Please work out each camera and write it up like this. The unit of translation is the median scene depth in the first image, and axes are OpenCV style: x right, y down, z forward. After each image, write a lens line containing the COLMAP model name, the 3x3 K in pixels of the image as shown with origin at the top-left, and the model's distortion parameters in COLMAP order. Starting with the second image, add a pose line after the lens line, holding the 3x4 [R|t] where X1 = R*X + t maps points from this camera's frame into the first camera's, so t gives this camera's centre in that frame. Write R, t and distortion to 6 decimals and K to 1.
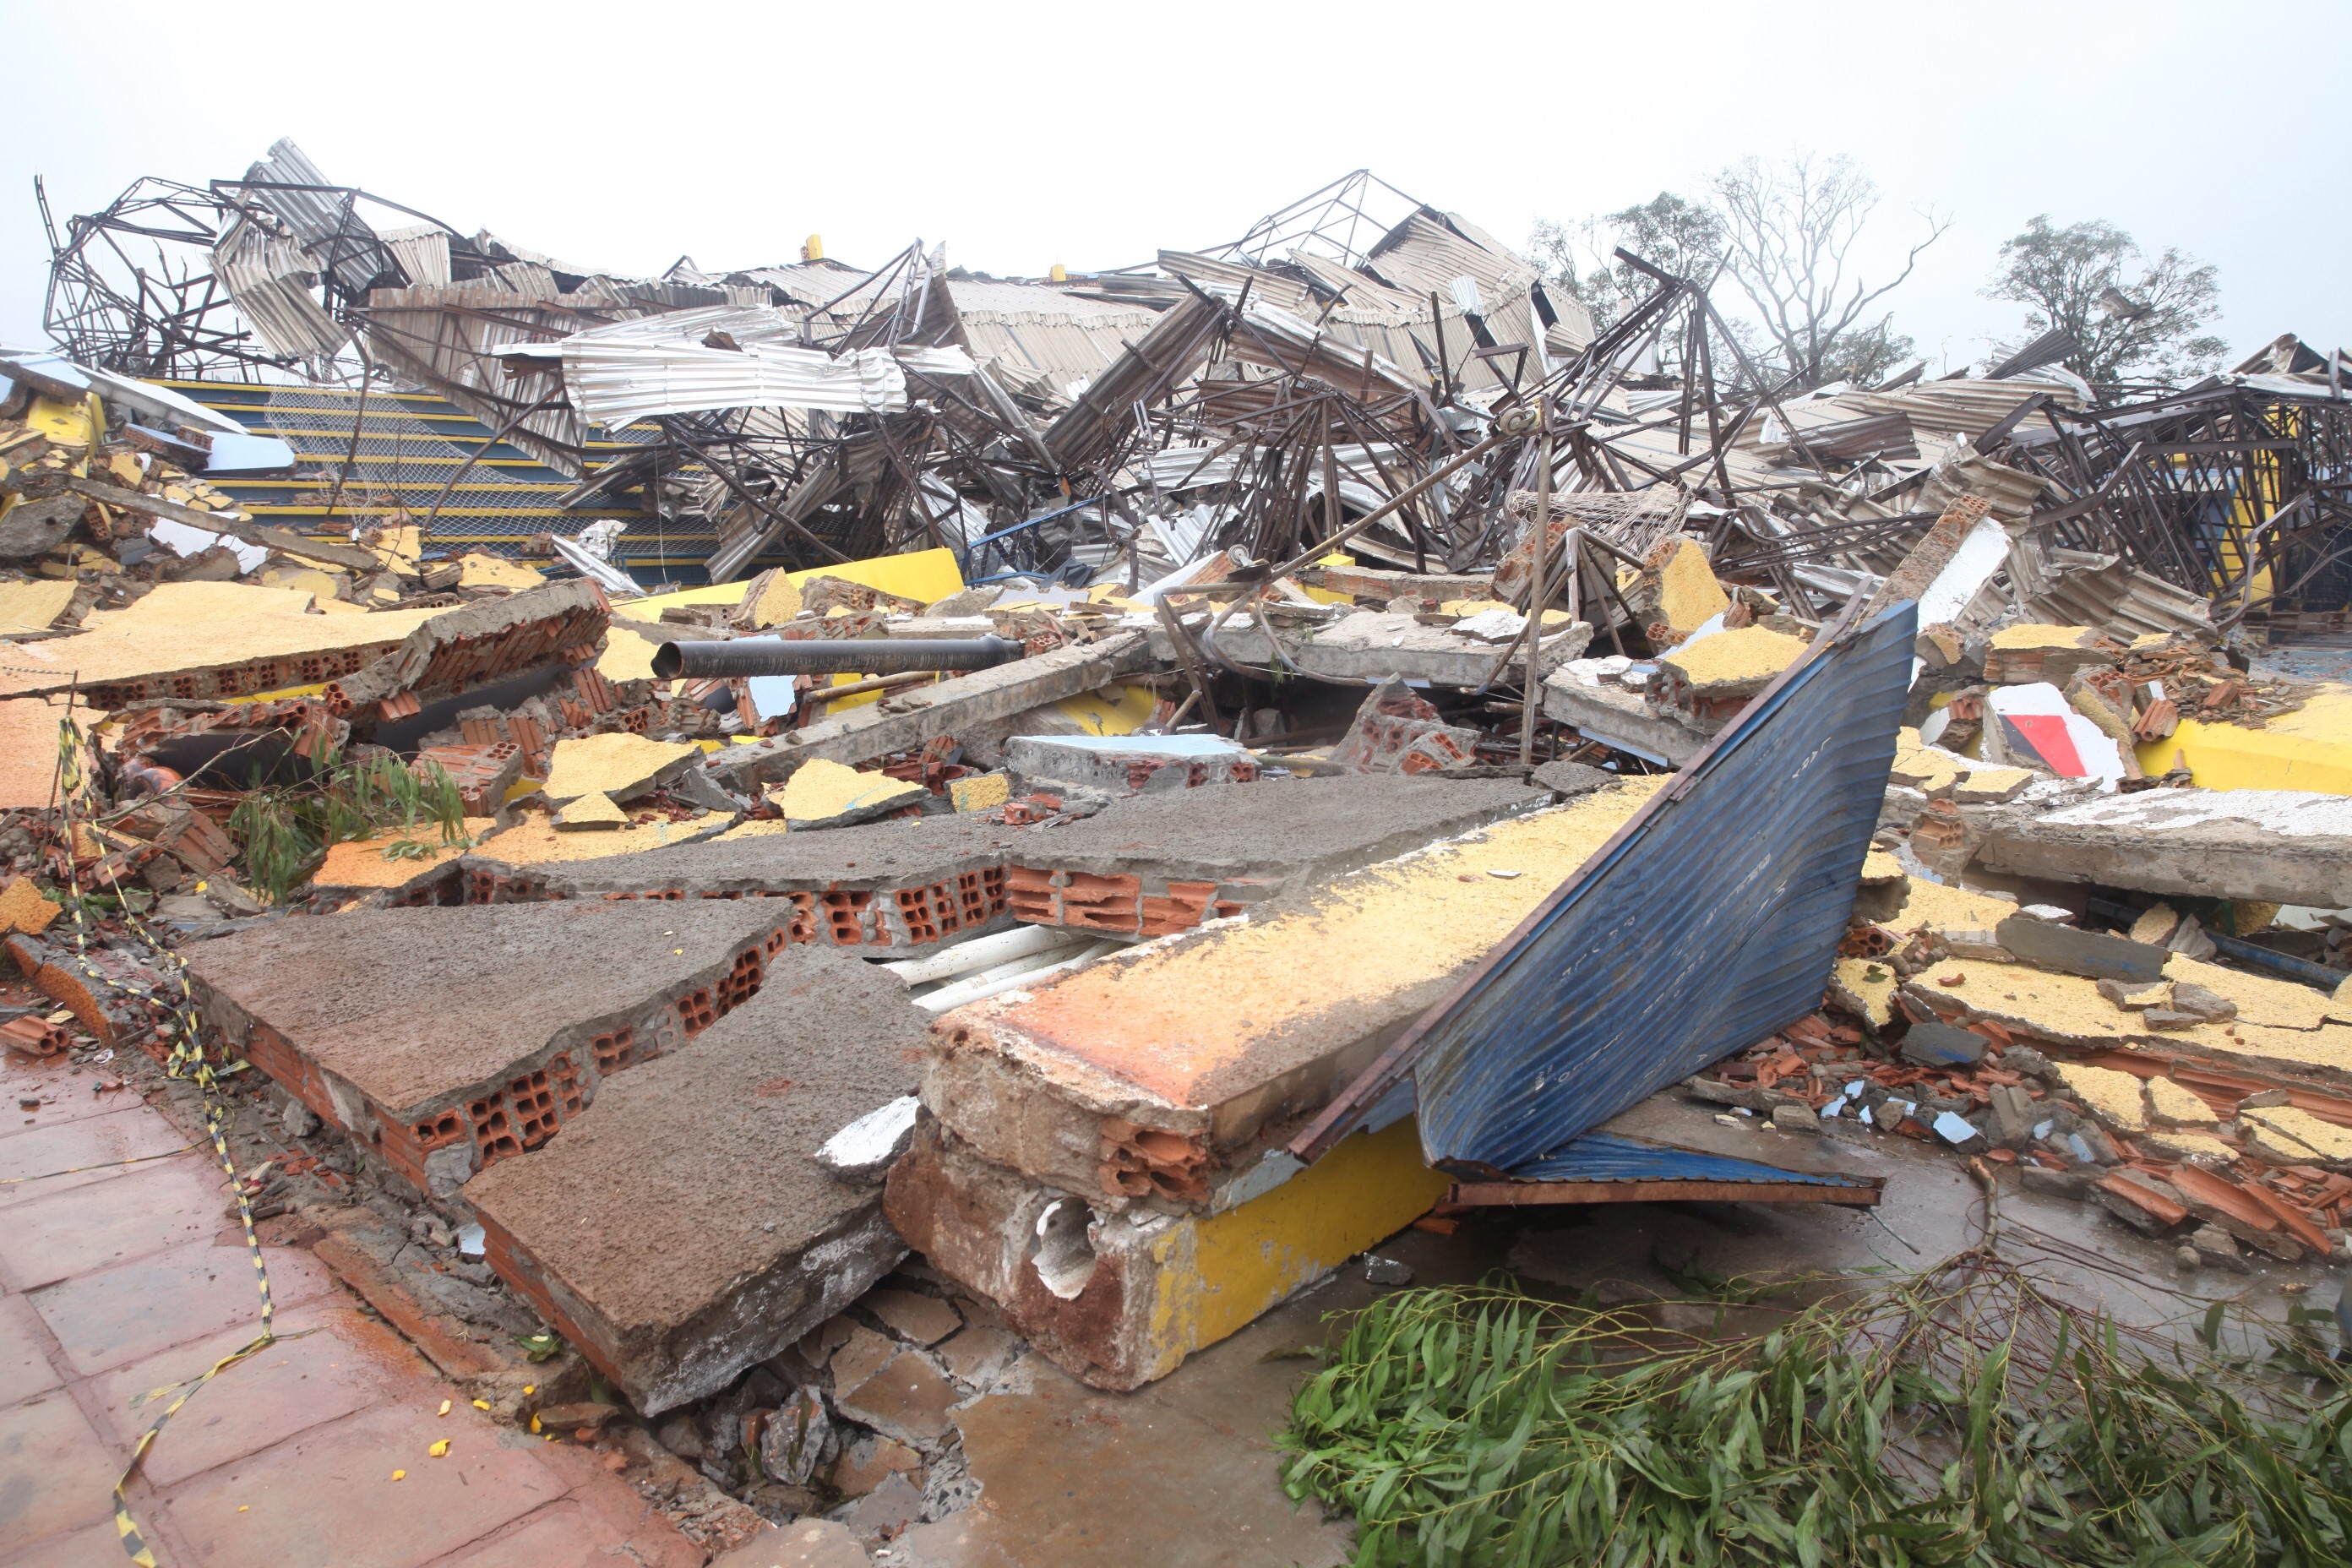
lens RADIAL K [[1584.1, 0, 1176.0], [0, 1584.1, 784.0], [0, 0, 1]] dist [-0.127548, 0.098138]
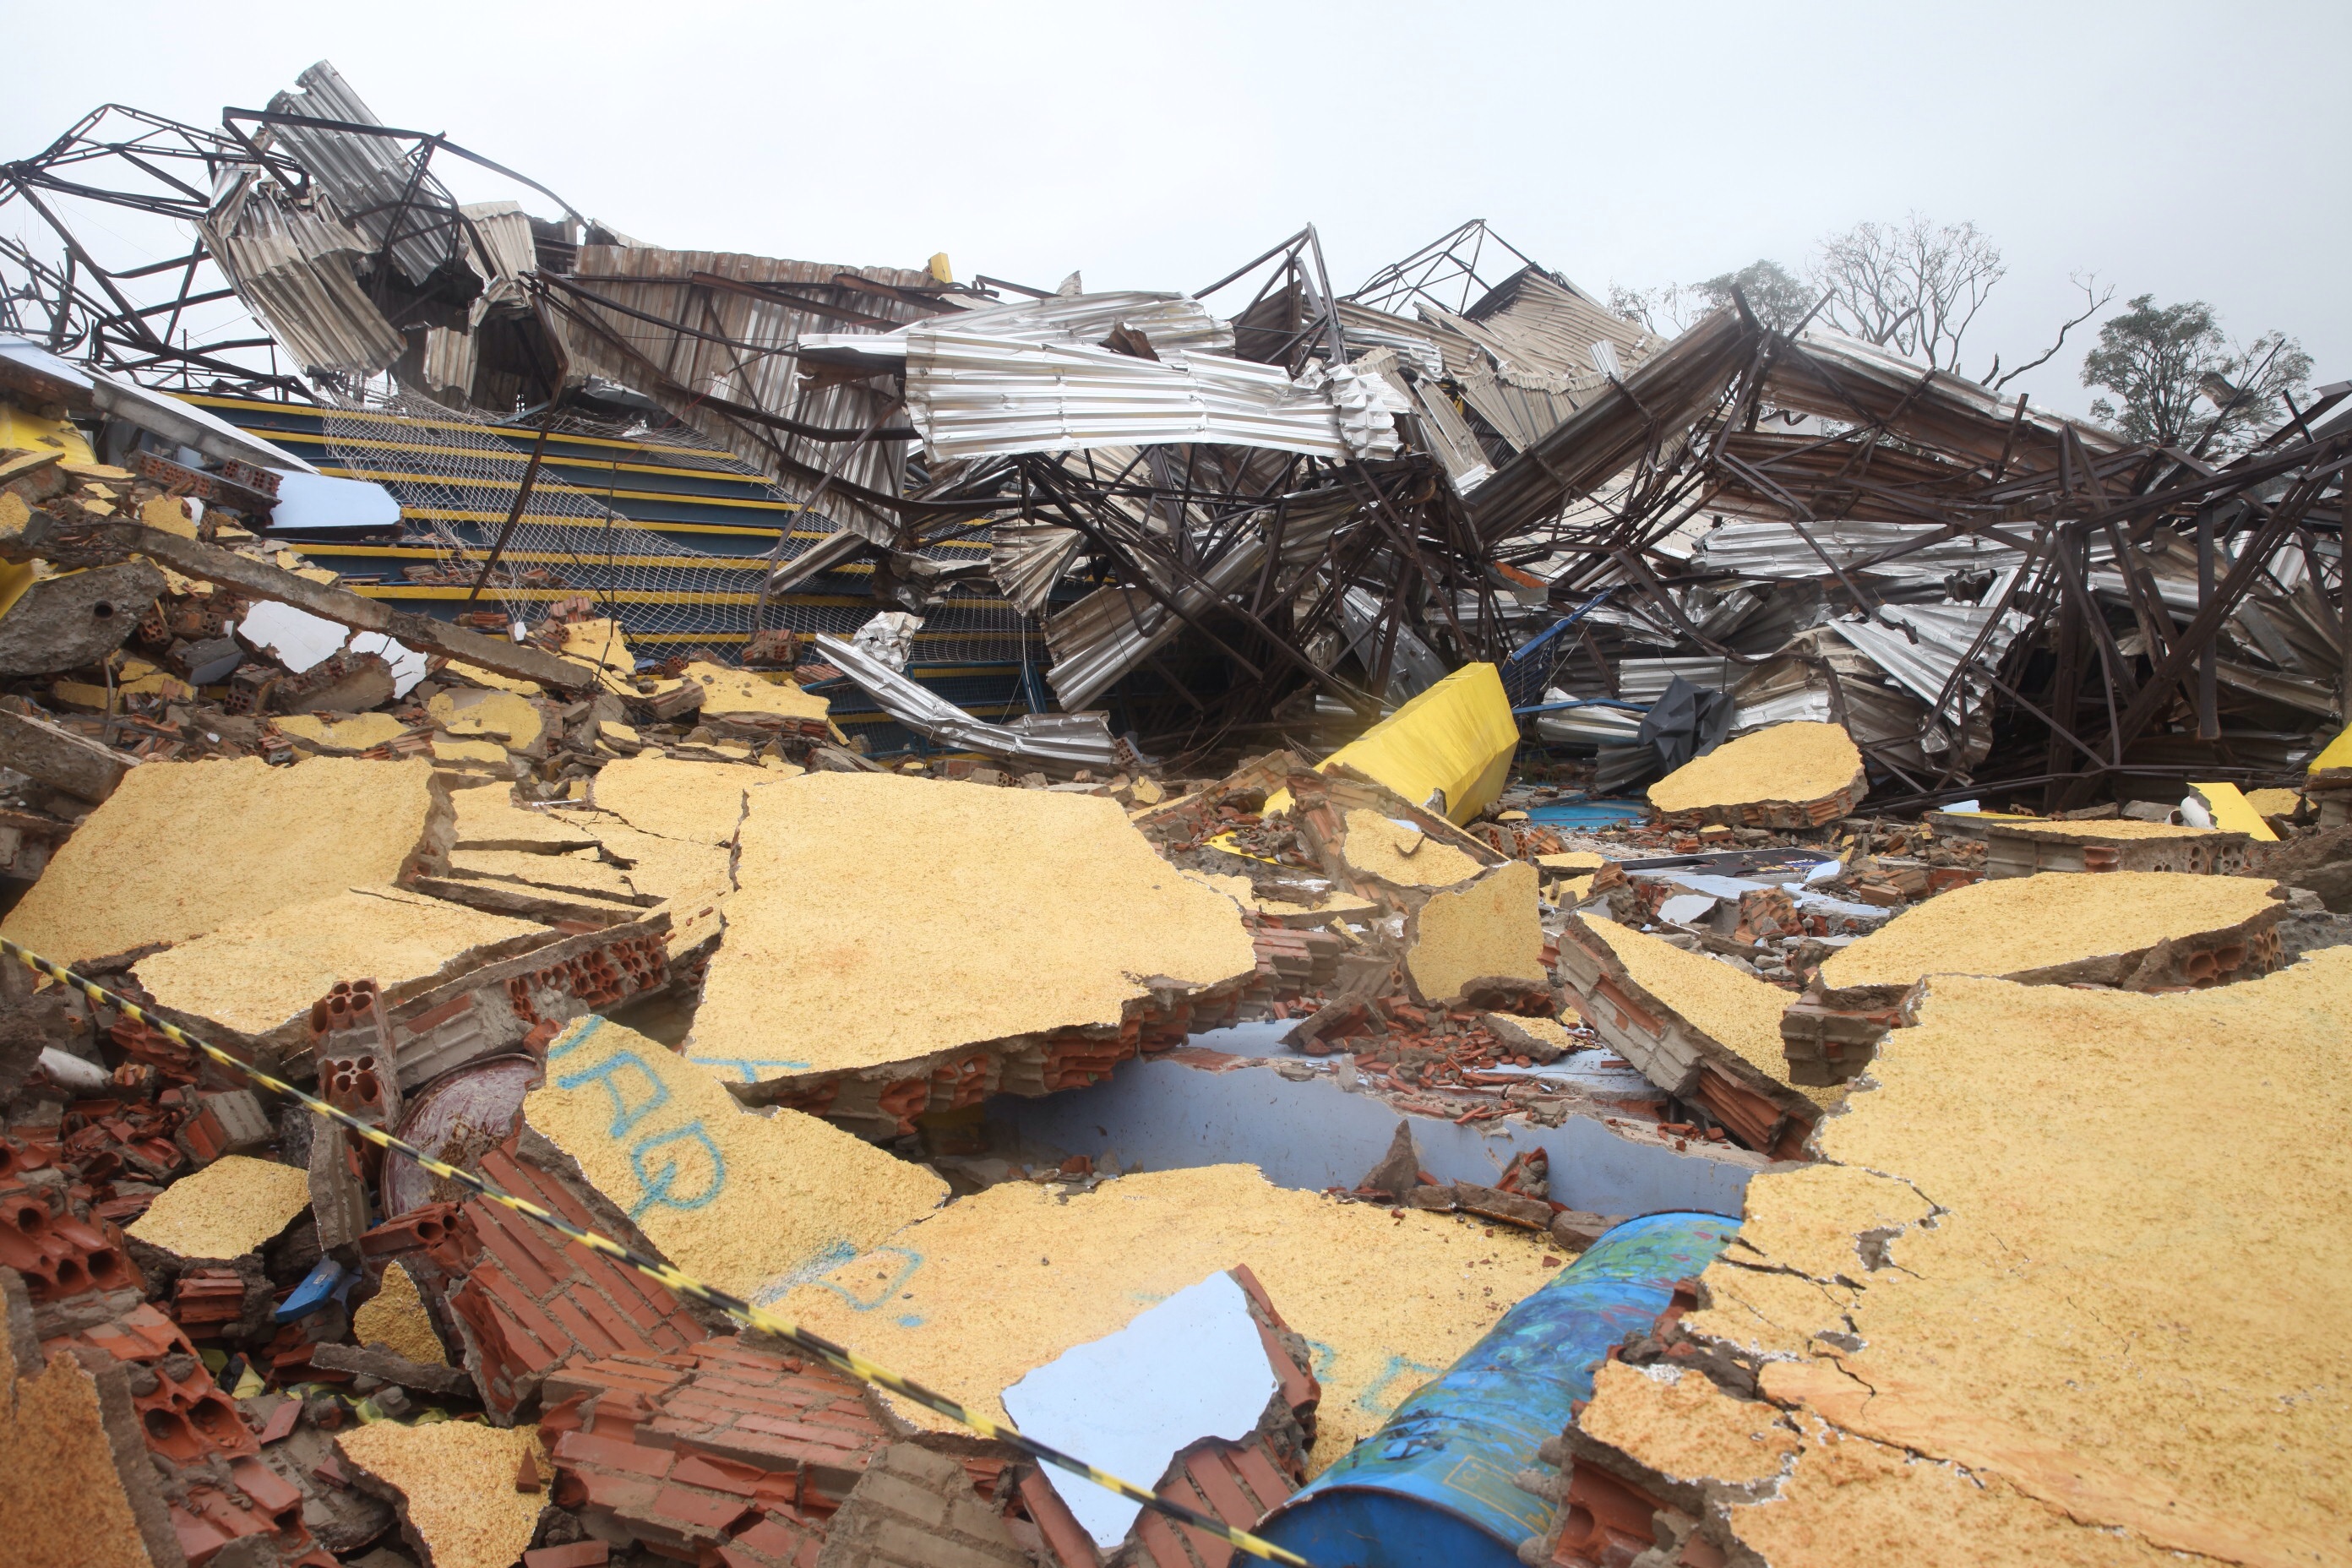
lens RADIAL K [[1584.1, 0, 1176.0], [0, 1584.1, 784.0], [0, 0, 1]] dist [-0.127548, 0.098138]
pose [[0.992446, -0.009895, 0.122285, -0.337850], [0.016663, 0.998378, -0.054444, -0.059220], [-0.121548, 0.056070, 0.991001, 0.331324]]
